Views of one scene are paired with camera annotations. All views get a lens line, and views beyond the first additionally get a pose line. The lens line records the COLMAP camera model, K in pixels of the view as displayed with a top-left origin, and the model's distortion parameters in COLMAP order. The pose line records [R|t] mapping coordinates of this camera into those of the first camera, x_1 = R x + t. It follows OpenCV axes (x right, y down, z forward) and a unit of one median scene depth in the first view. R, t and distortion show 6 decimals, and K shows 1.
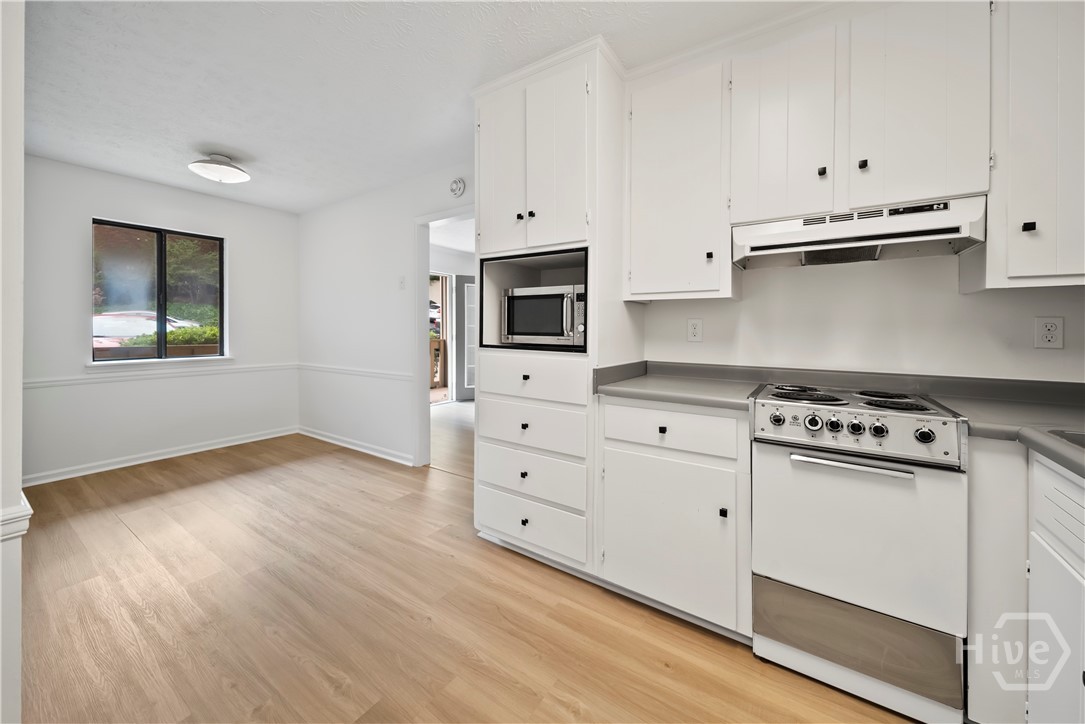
lens RADIAL K [[404.5, 0, 543.4], [0, 404.5, 327.0], [0, 0, 1]] dist [0.001491, 0.000054]
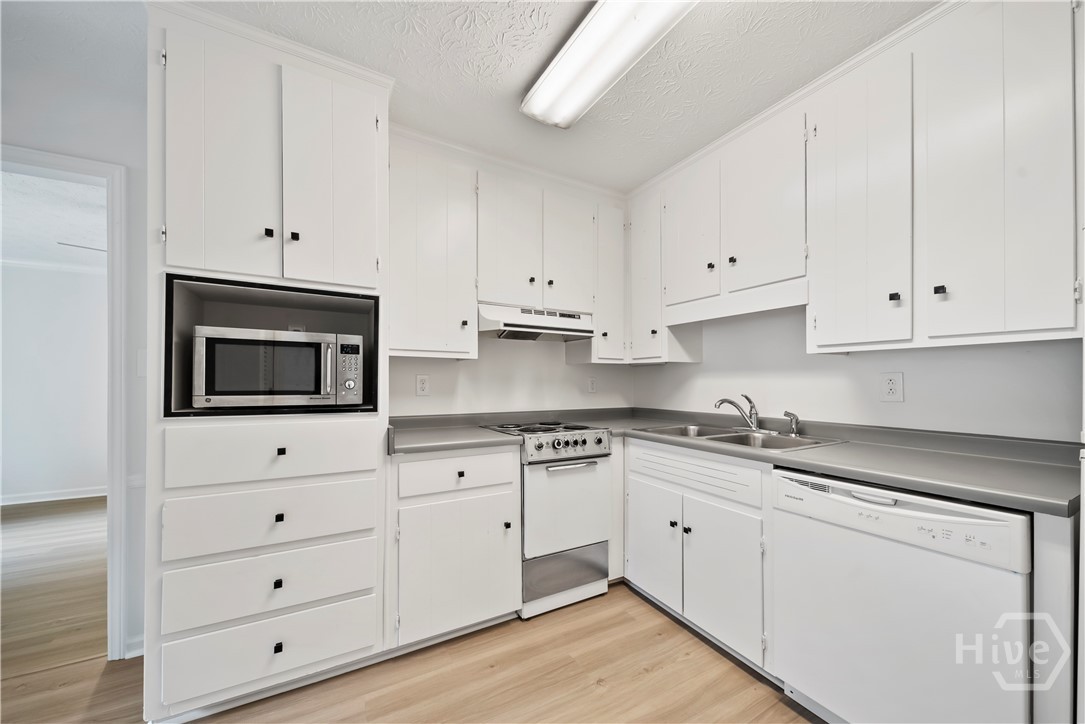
lens RADIAL K [[399.2, 0, 542.5], [0, 399.2, 376.1], [0, 0, 1]] dist [-0.000736, -0.000105]
pose [[0.440408, 0.010768, 0.897733, -0.621075], [-0.000801, 0.999932, -0.011601, -0.007418], [-0.897798, 0.004390, 0.440386, 0.306840]]
